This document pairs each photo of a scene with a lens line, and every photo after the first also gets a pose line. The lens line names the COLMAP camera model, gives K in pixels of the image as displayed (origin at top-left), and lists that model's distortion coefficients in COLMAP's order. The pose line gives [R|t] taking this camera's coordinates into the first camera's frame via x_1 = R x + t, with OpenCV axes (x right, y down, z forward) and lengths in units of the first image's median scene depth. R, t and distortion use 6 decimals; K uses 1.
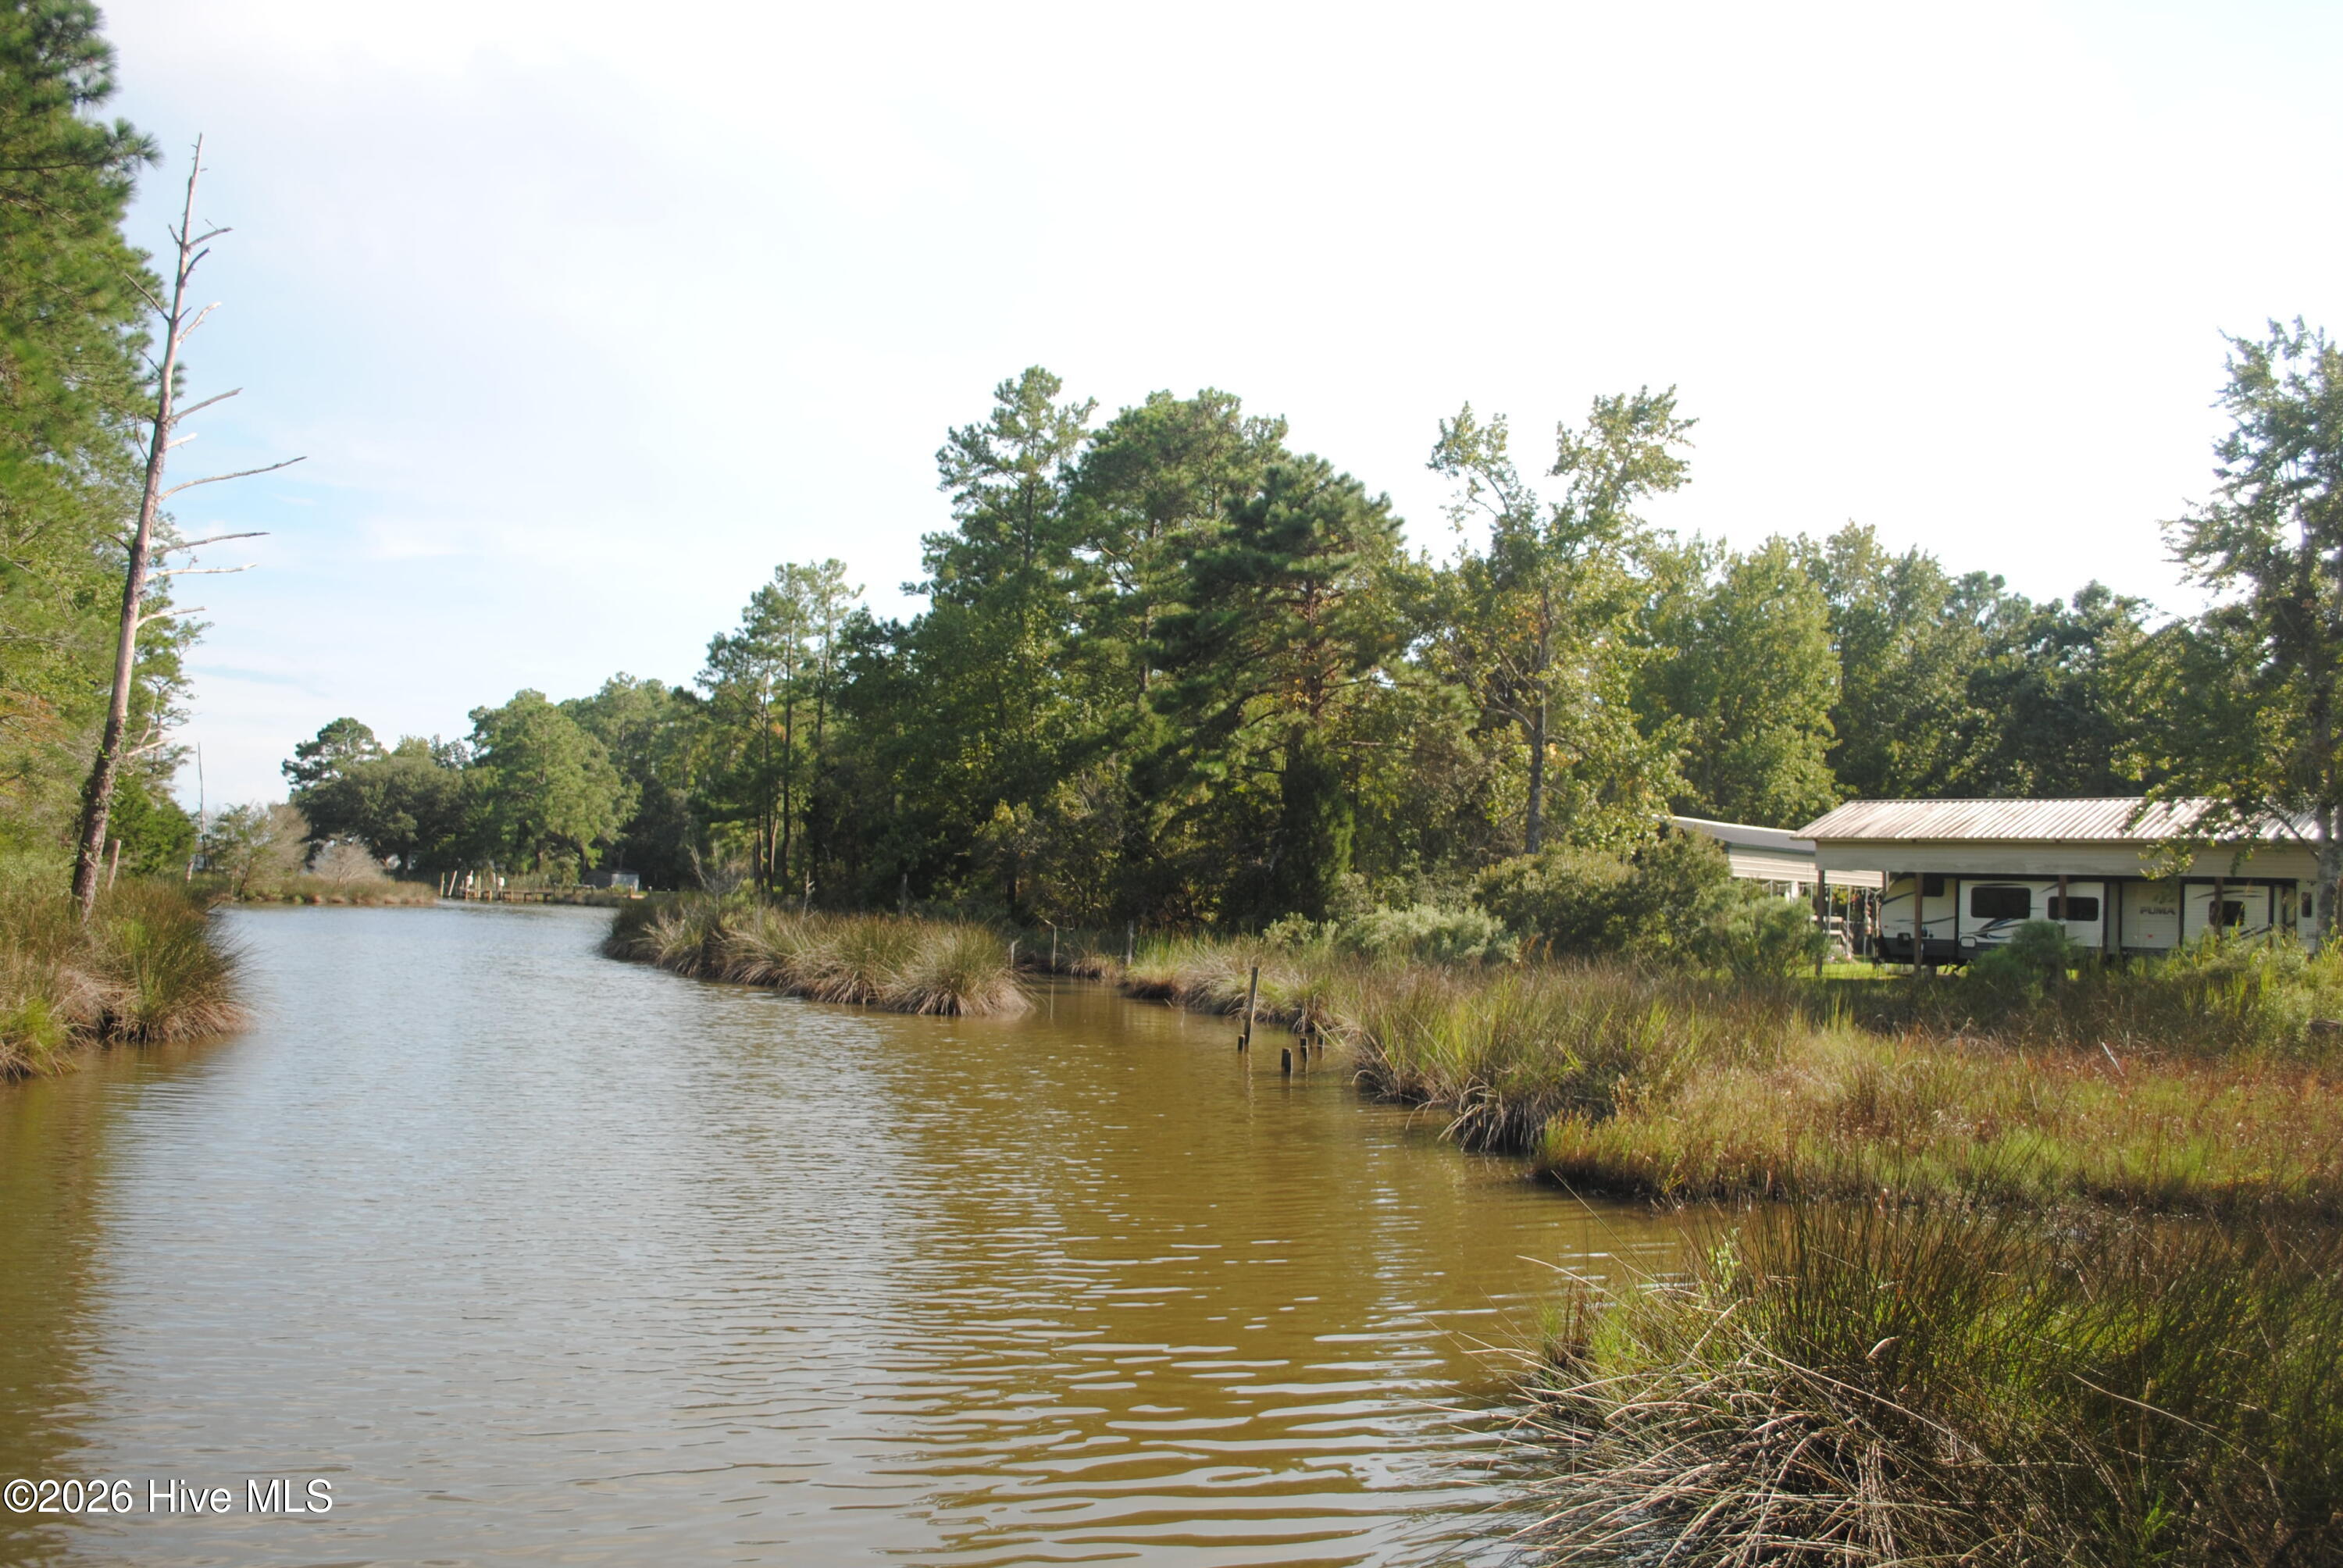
lens RADIAL K [[1887.6, 0, 1158.3], [0, 1887.6, 785.3], [0, 0, 1]] dist [-0.071619, 0.000701]
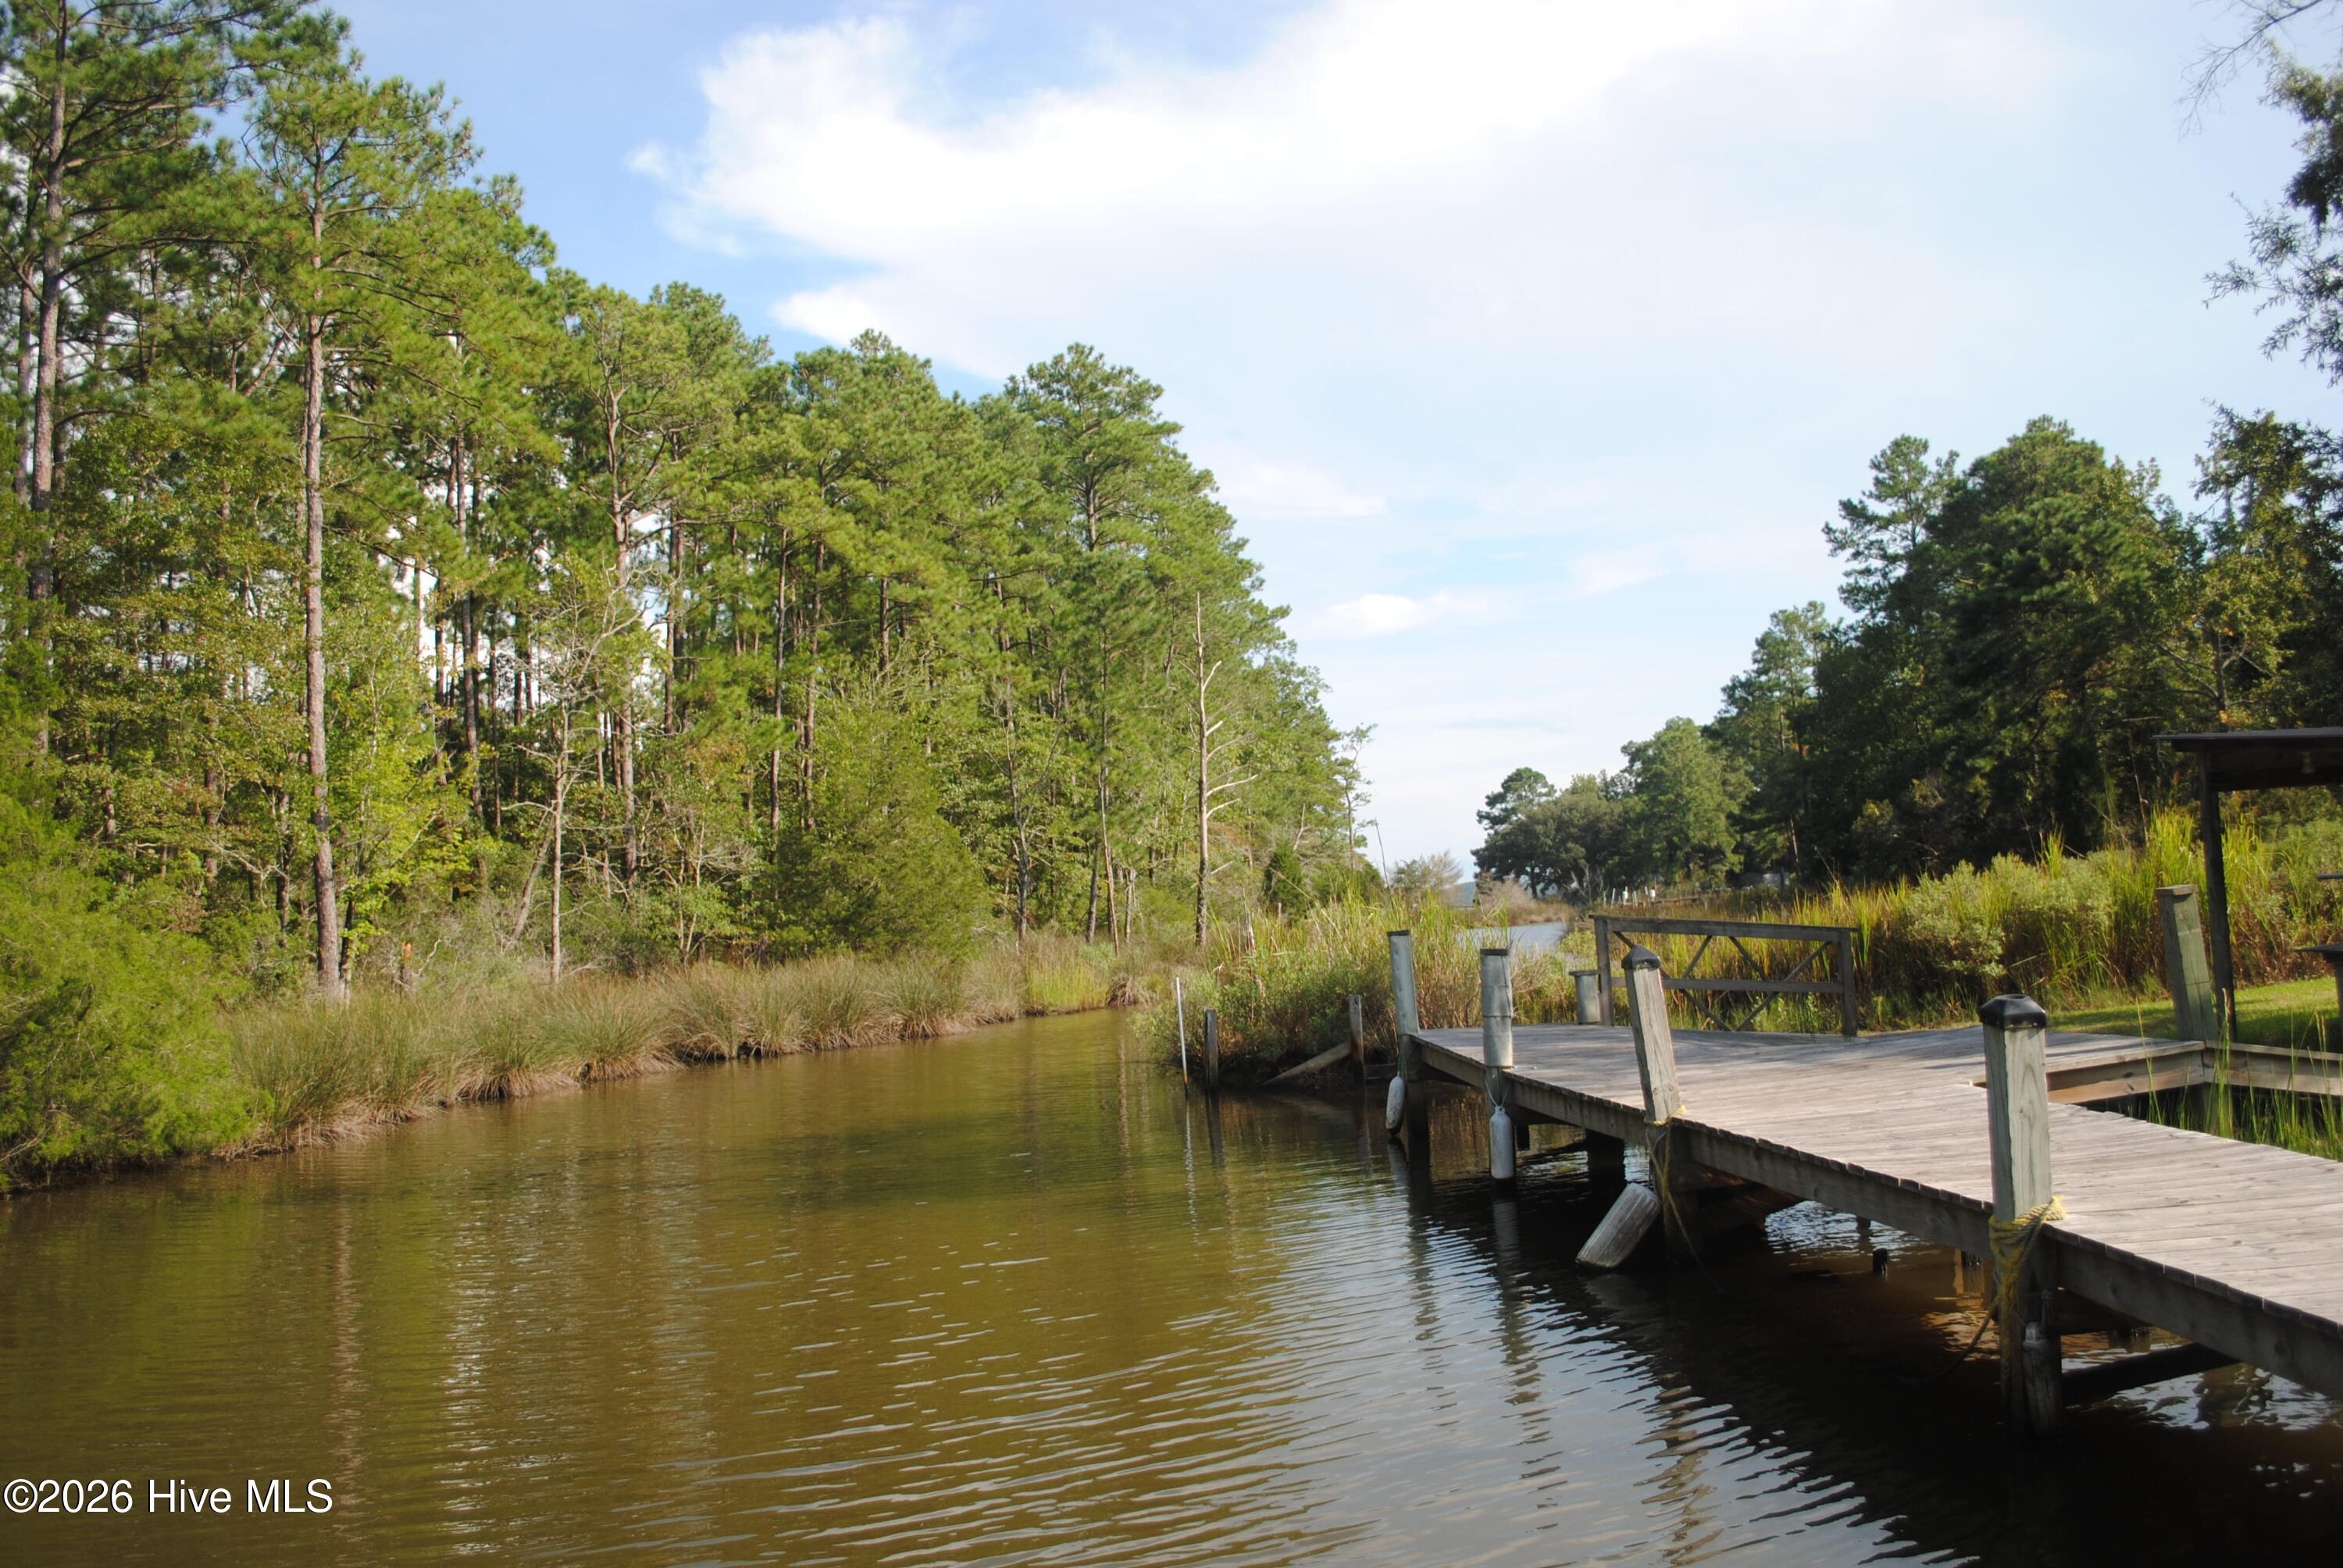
lens RADIAL K [[1887.6, 0, 1158.3], [0, 1887.6, 785.3], [0, 0, 1]] dist [-0.071619, 0.000701]
pose [[0.796386, -0.135272, -0.589467, 0.090048], [0.134735, 0.989854, -0.045124, -0.003248], [0.589590, -0.043486, 0.806531, -0.104910]]
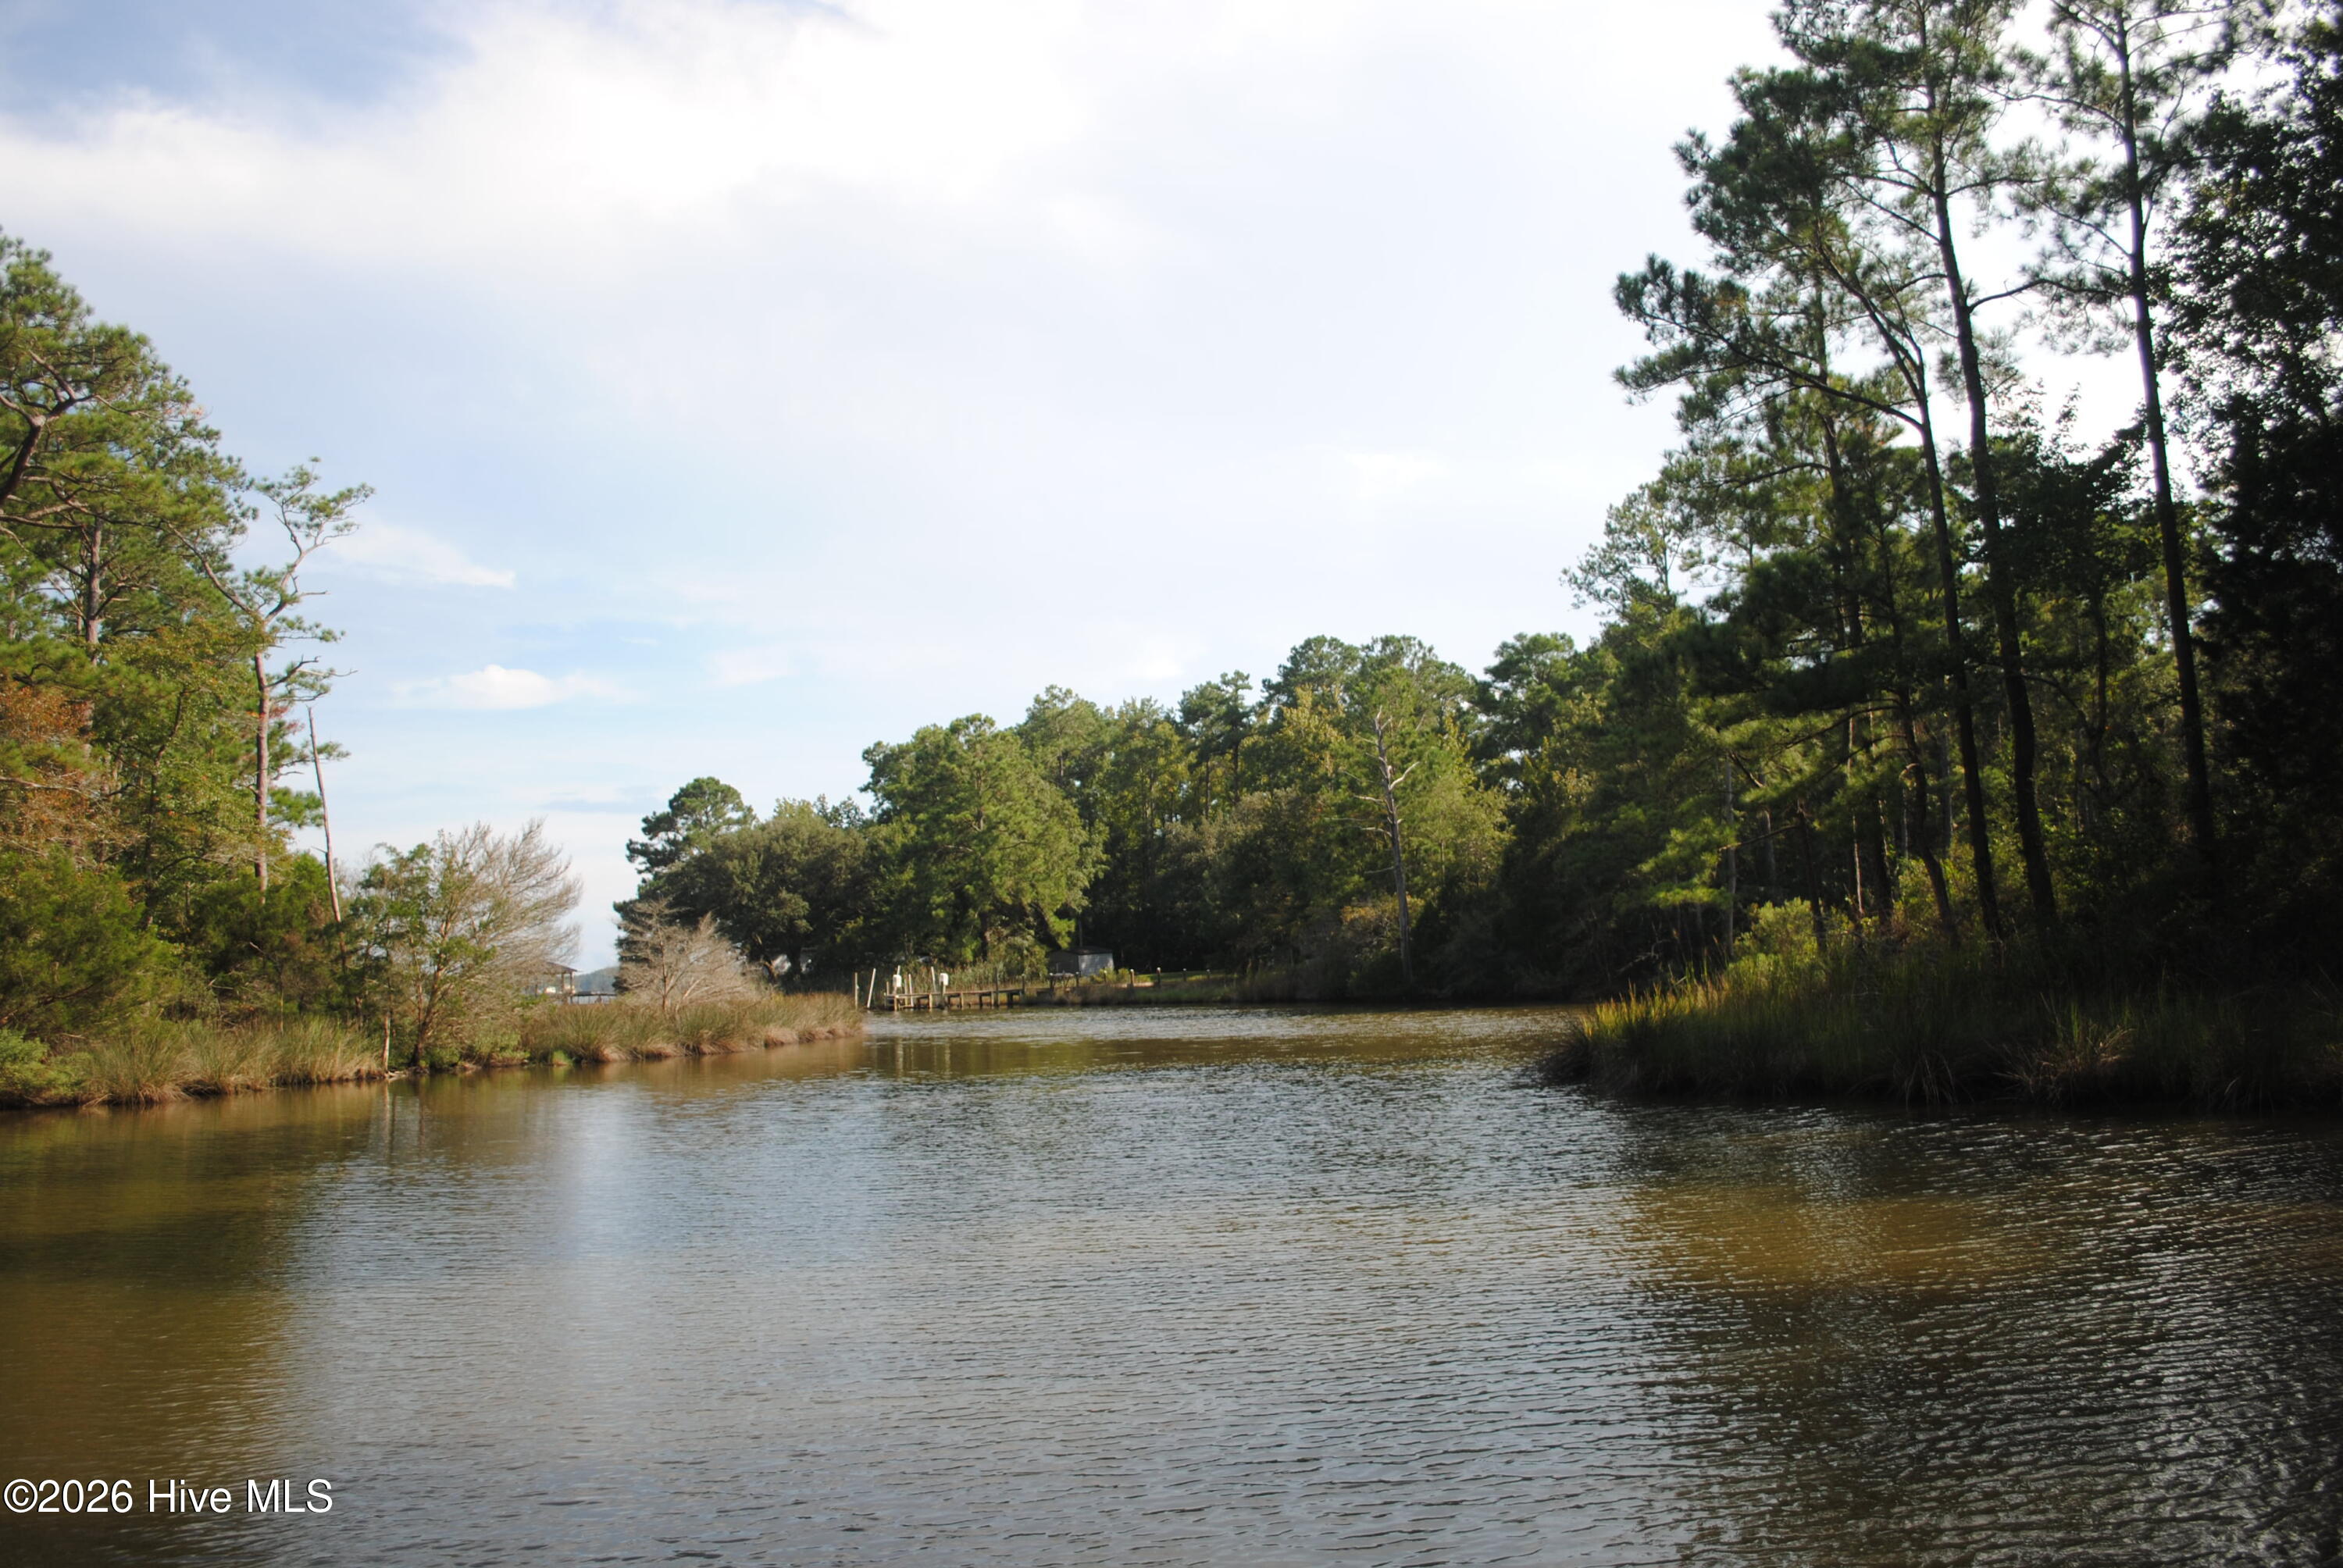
lens RADIAL K [[1871.8, 0, 1171.5], [0, 1871.8, 784.0], [0, 0, 1]] dist [-0.074004, 0.000972]
pose [[0.979194, -0.101253, -0.175861, -0.139881], [0.095487, 0.994587, -0.040968, 0.016800], [0.179057, 0.023323, 0.983562, 0.343984]]
